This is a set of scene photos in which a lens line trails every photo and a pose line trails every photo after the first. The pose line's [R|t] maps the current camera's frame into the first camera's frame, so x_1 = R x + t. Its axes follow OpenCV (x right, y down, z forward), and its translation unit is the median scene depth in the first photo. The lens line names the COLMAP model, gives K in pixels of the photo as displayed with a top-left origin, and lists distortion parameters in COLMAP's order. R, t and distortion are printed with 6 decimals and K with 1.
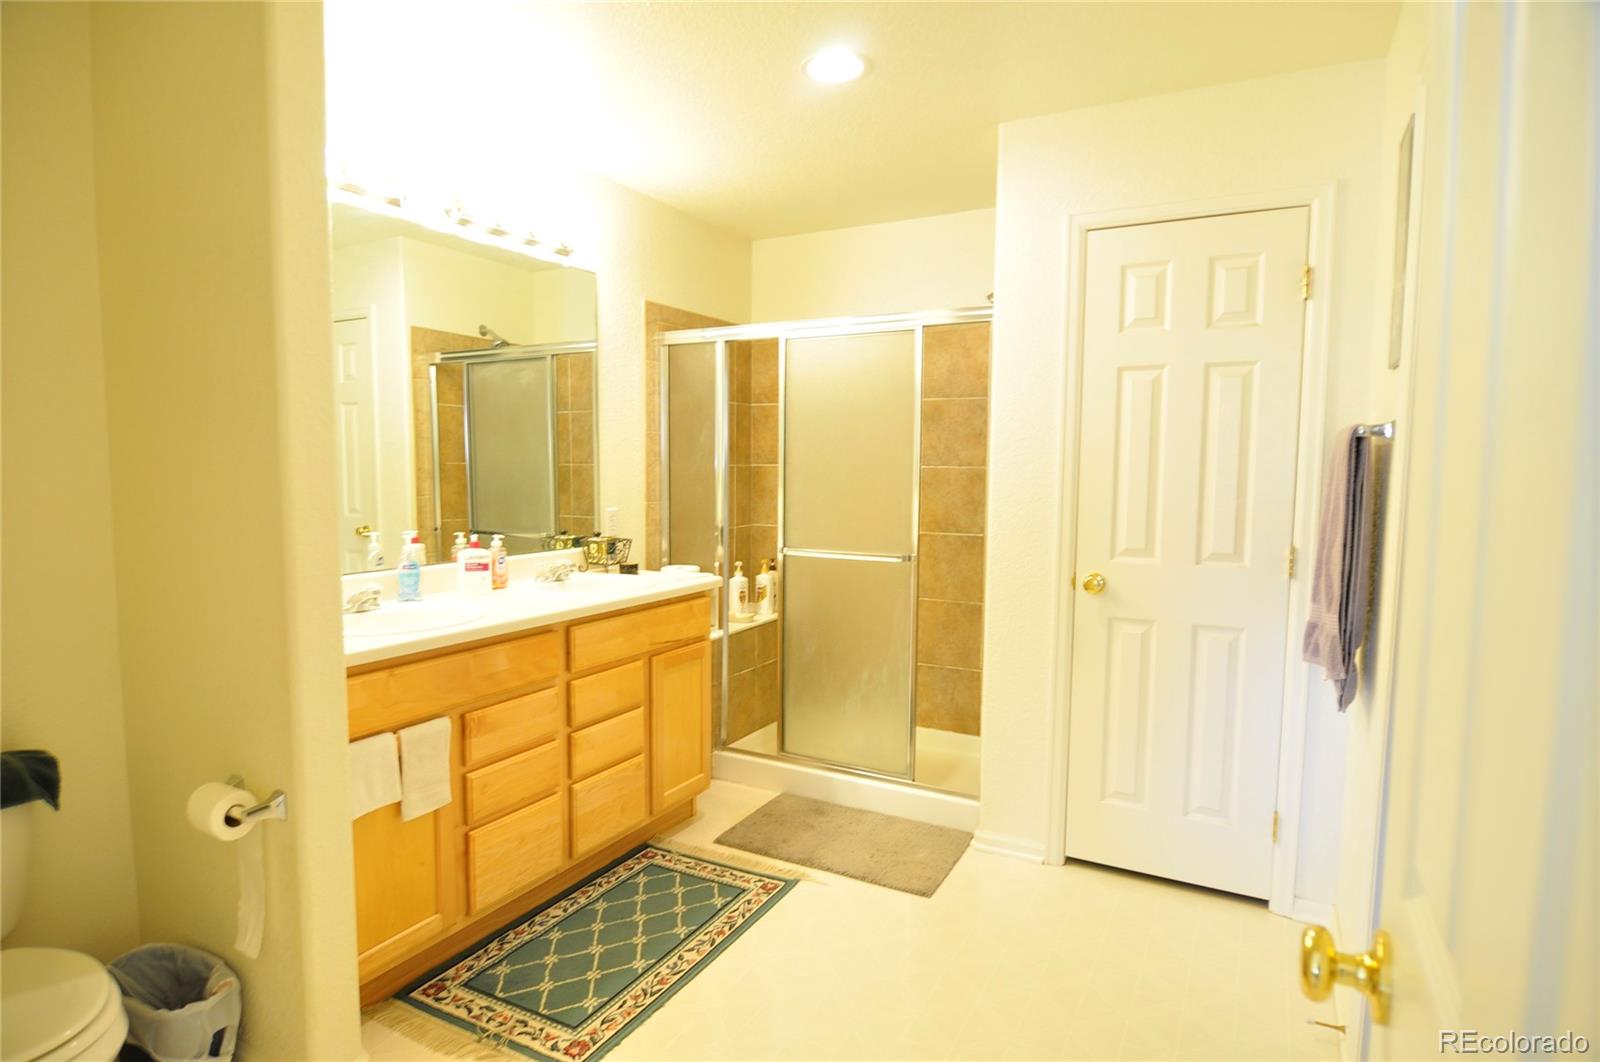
lens RADIAL K [[854.4, 0, 801.9], [0, 854.4, 532.3], [0, 0, 1]] dist [-0.012452, -0.003290]
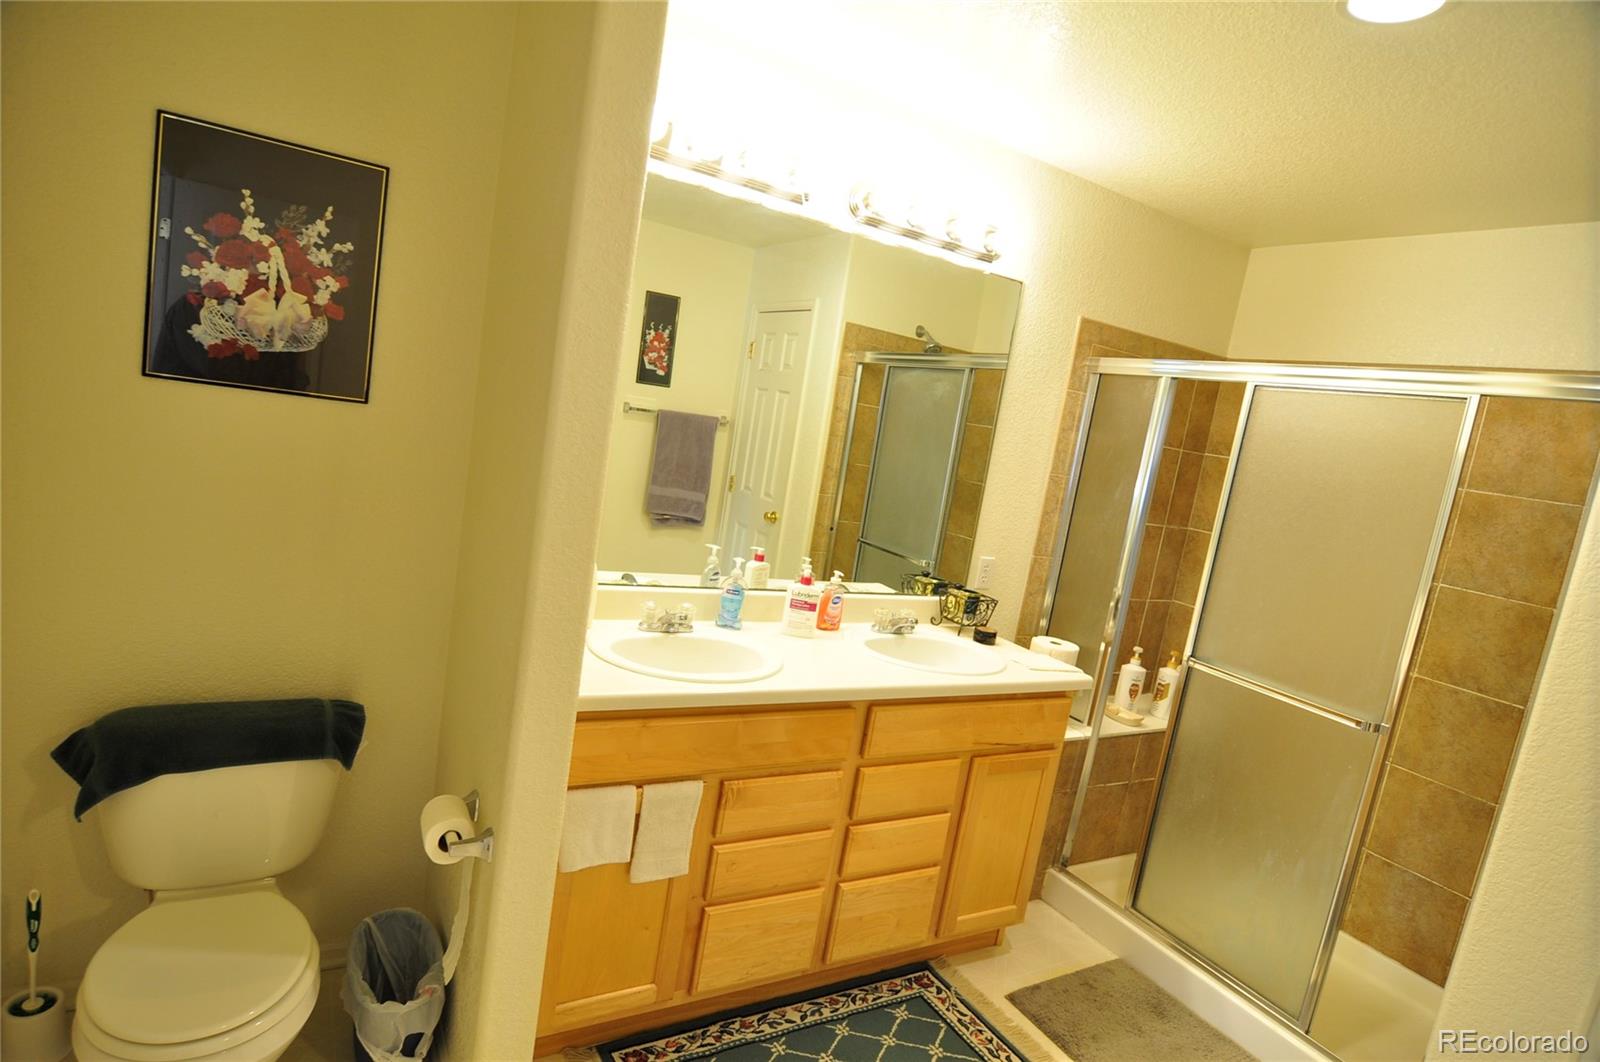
lens RADIAL K [[854.4, 0, 798.3], [0, 854.4, 535.9], [0, 0, 1]] dist [-0.012452, -0.003290]
pose [[0.846213, 0.199666, -0.494021, 0.037917], [-0.192921, 0.979043, 0.065239, -0.072674], [0.496694, 0.040101, 0.866999, 0.171691]]
